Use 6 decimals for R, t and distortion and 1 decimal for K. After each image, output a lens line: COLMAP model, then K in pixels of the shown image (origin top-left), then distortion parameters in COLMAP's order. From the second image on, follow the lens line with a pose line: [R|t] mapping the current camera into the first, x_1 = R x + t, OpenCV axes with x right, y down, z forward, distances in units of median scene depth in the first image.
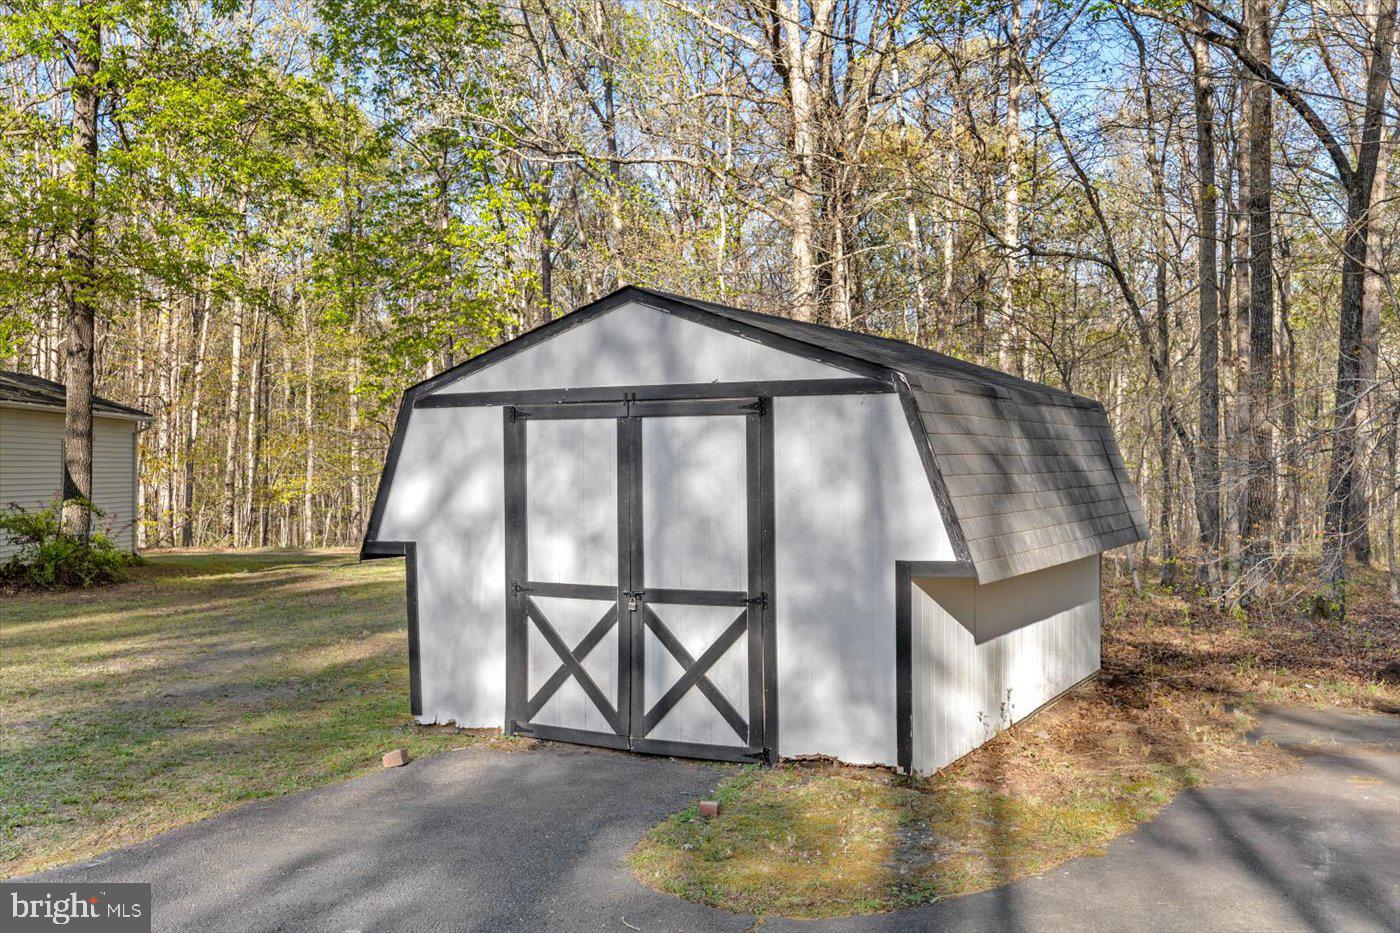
lens RADIAL K [[1312.0, 0, 700.0], [0, 1312.0, 466.5], [0, 0, 1]] dist [-0.021526, -0.019776]
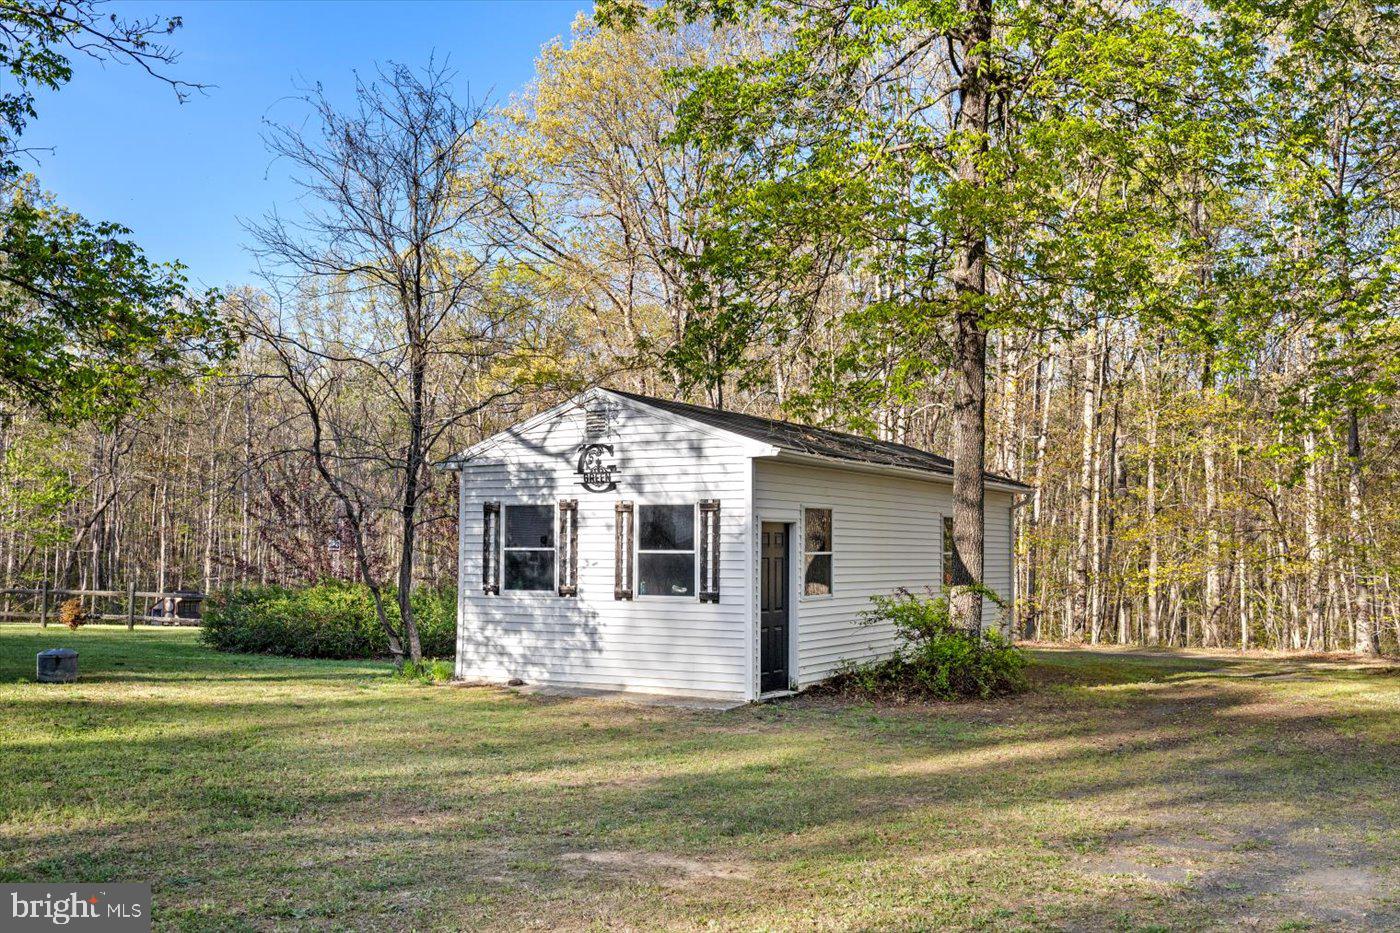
lens RADIAL K [[1312.0, 0, 700.0], [0, 1312.0, 466.5], [0, 0, 1]] dist [-0.021526, -0.019776]
pose [[0.834077, -0.026398, -0.551015, -0.165214], [-0.011111, 0.997848, -0.064624, 0.006076], [0.551536, 0.060023, 0.831989, 0.225870]]
